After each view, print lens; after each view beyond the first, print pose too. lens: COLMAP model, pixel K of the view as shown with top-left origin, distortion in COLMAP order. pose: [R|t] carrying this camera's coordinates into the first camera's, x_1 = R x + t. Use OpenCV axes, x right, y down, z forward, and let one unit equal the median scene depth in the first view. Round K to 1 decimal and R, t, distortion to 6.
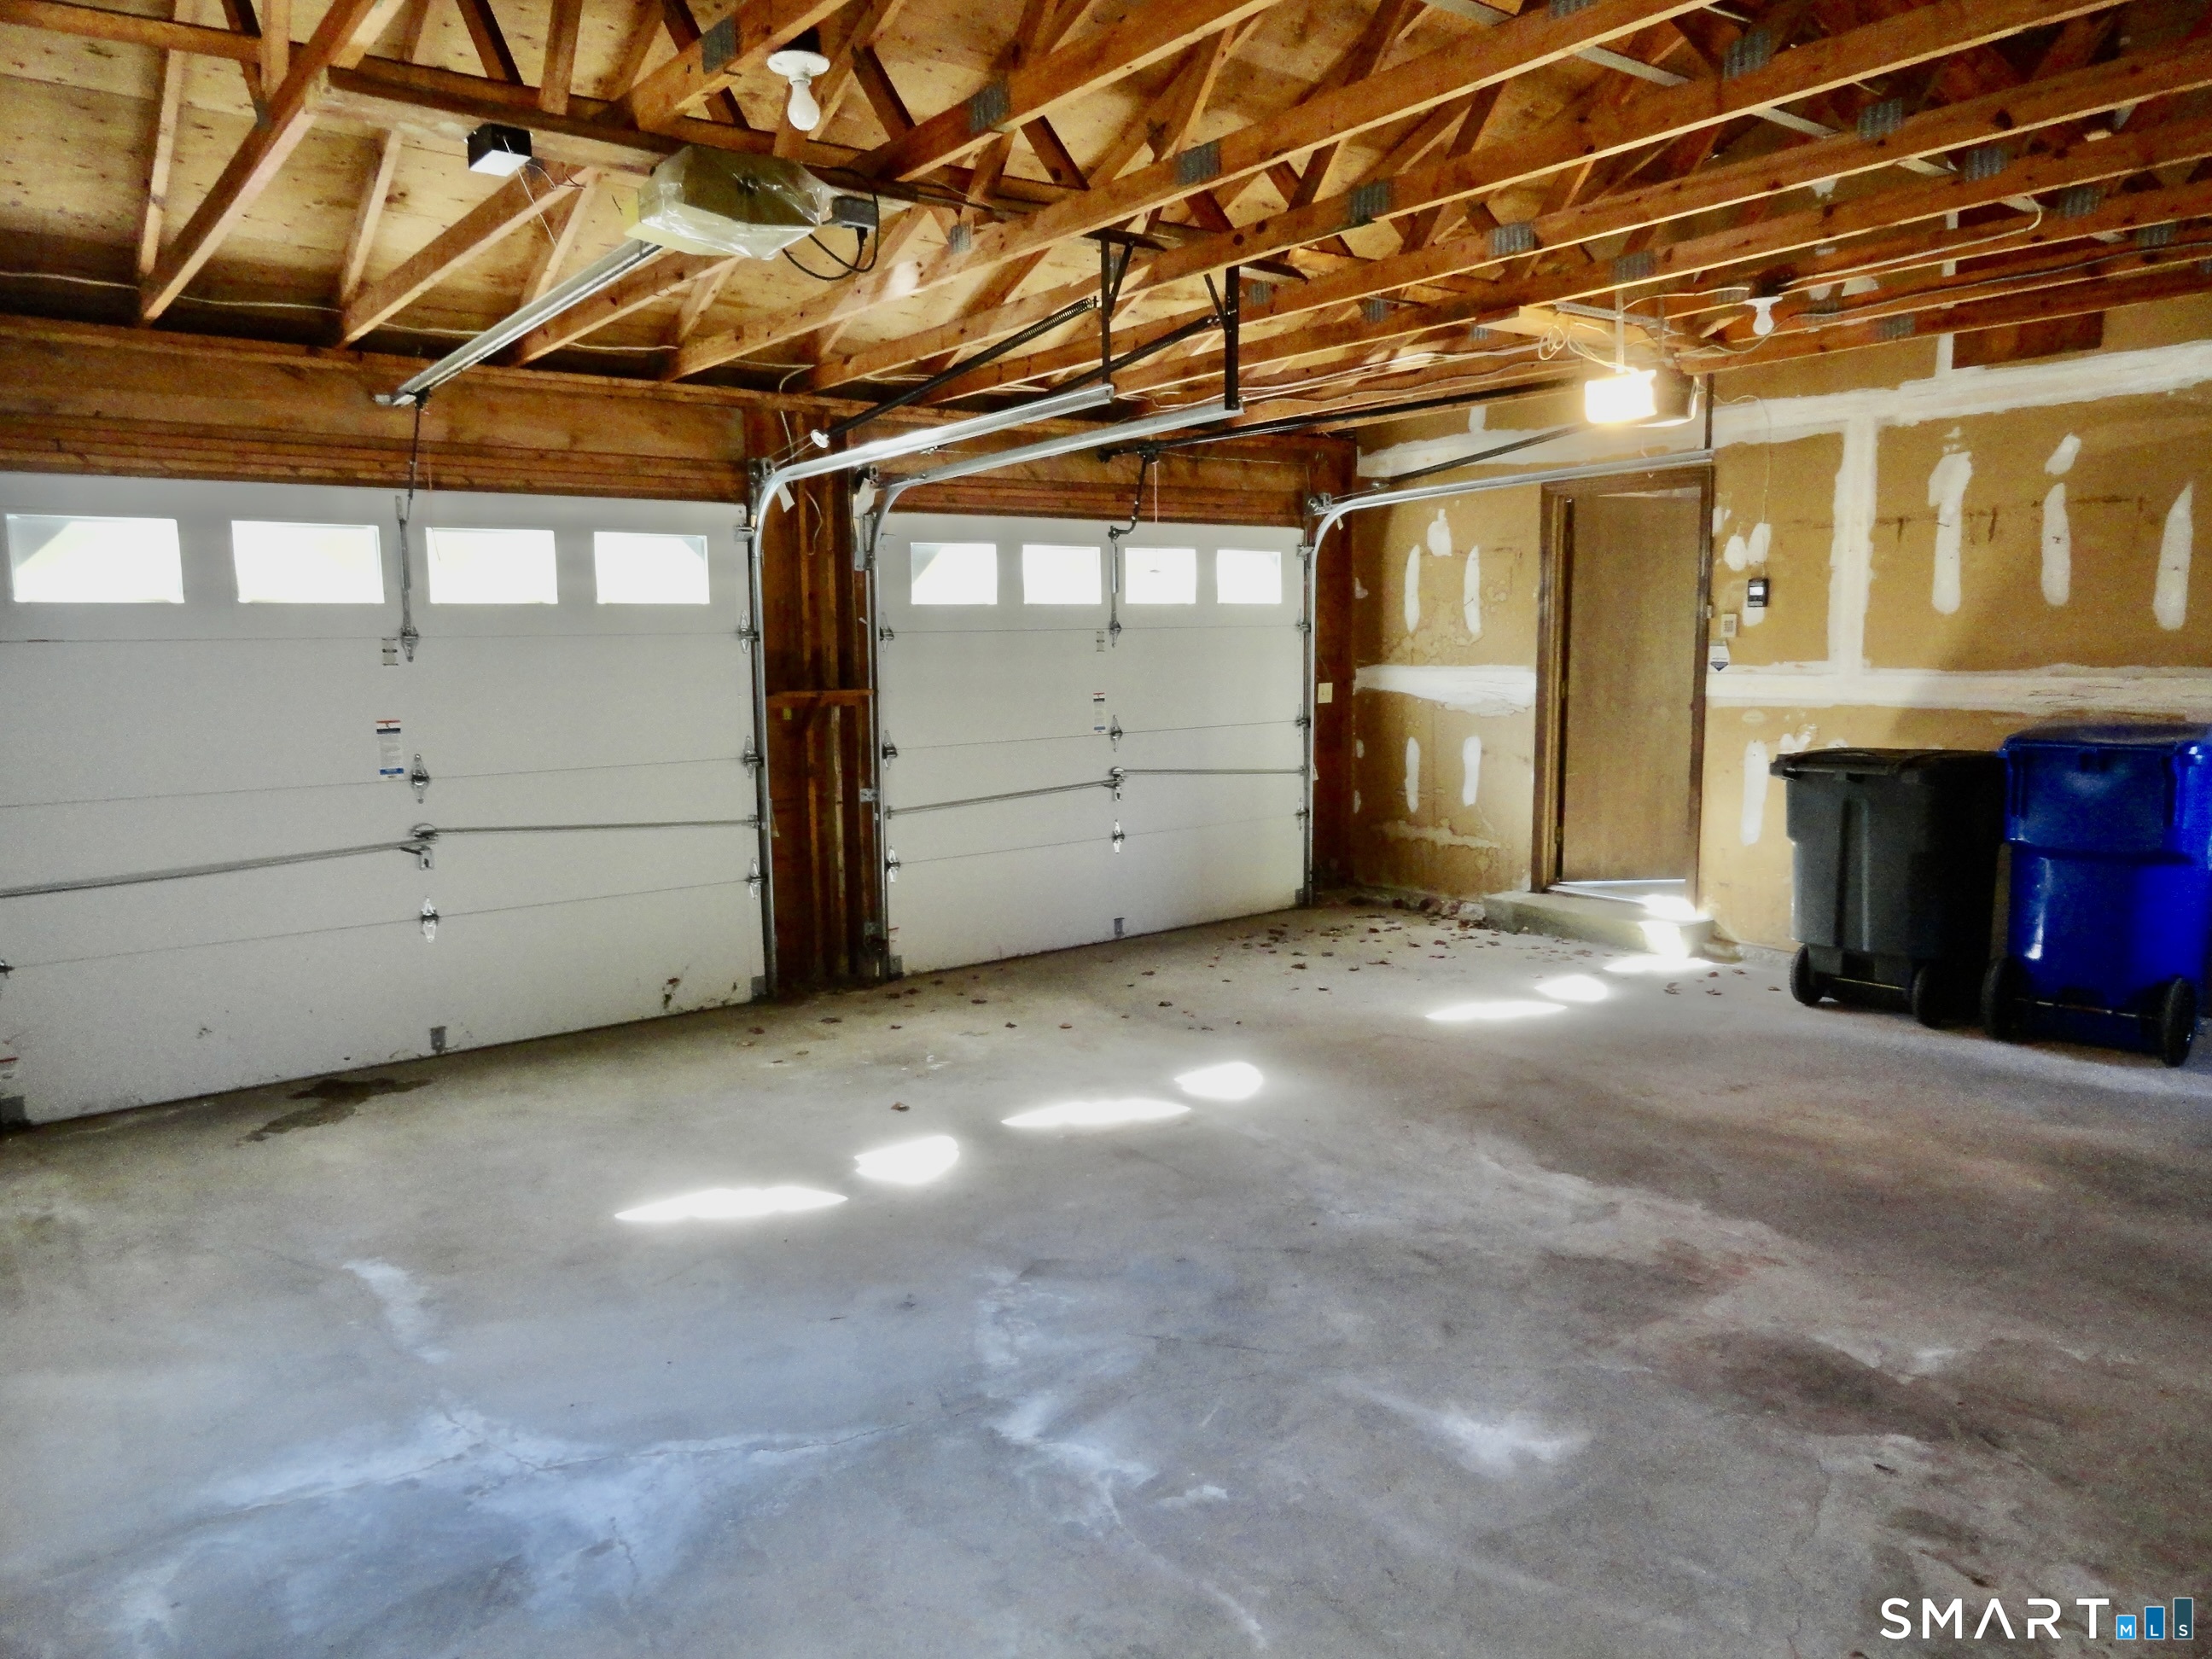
lens RADIAL K [[1517.7, 0, 1103.8], [0, 1517.7, 838.0], [0, 0, 1]] dist [-0.012486, 0.009511]
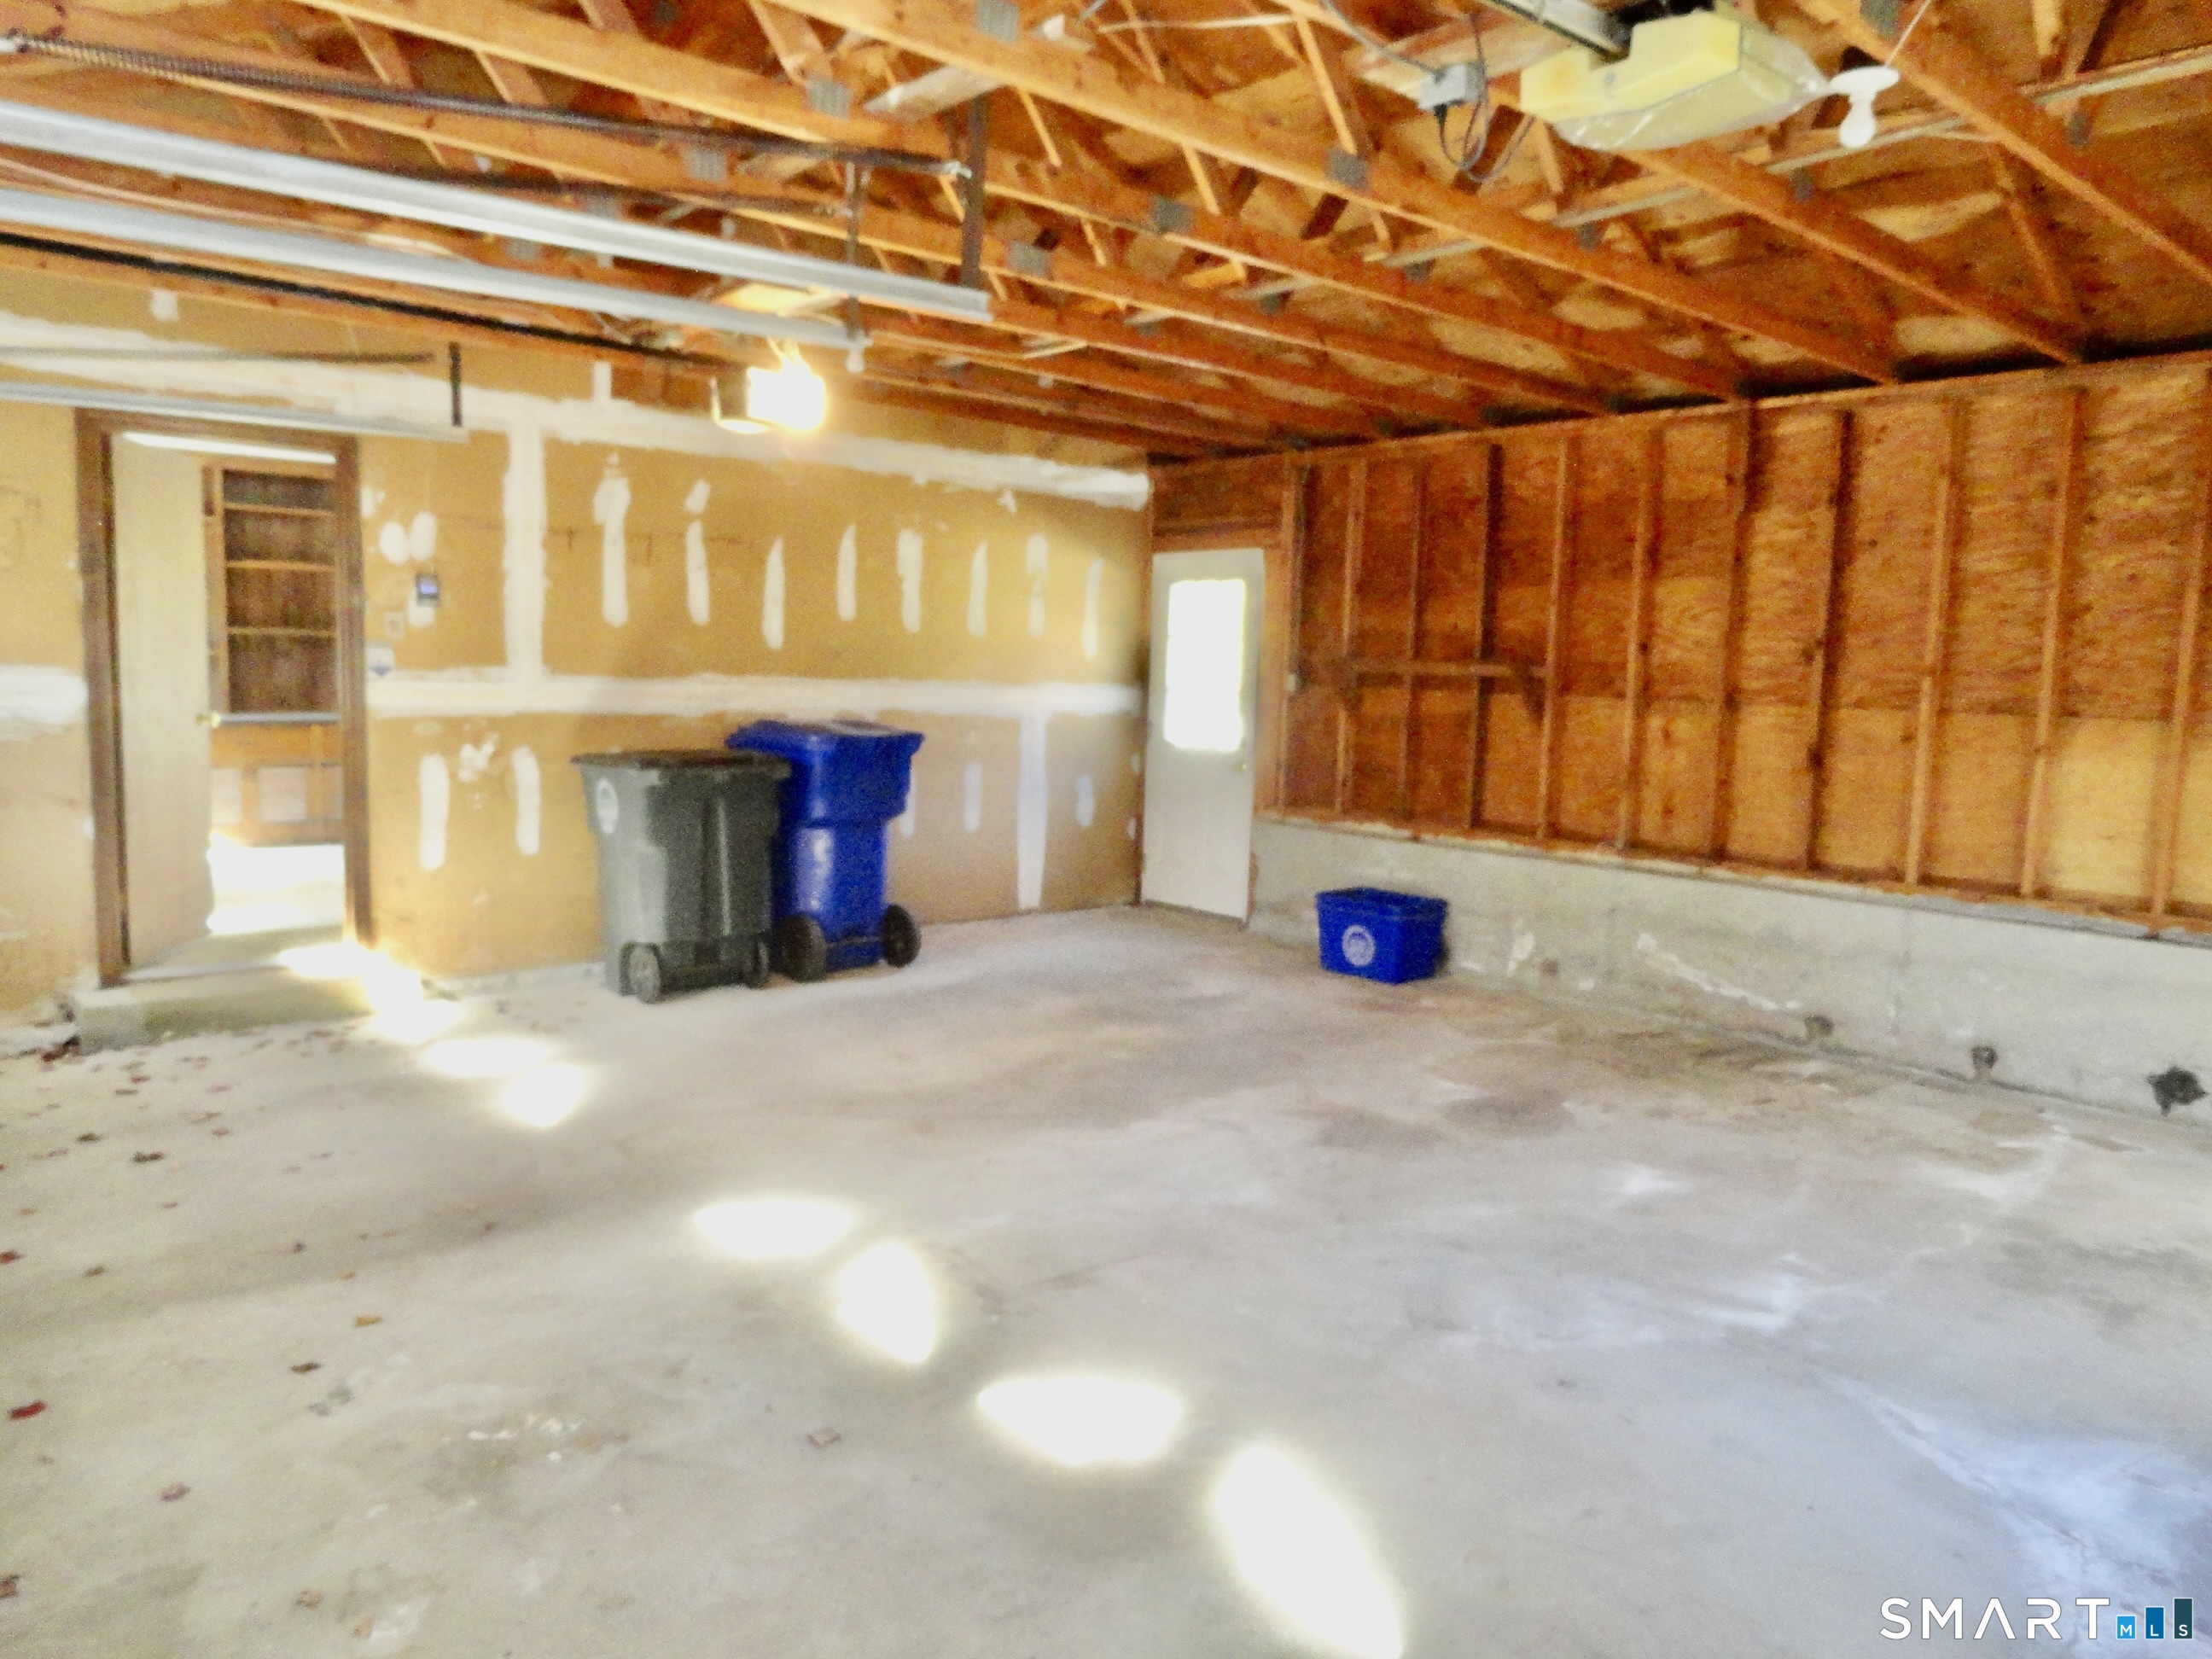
lens RADIAL K [[1517.7, 0, 1103.8], [0, 1517.7, 819.9], [0, 0, 1]] dist [-0.012486, 0.009511]
pose [[-0.056143, -0.089348, 0.994417, -0.731262], [0.101764, 0.990289, 0.094723, -0.103079], [-0.993223, 0.106514, -0.046506, 0.954266]]
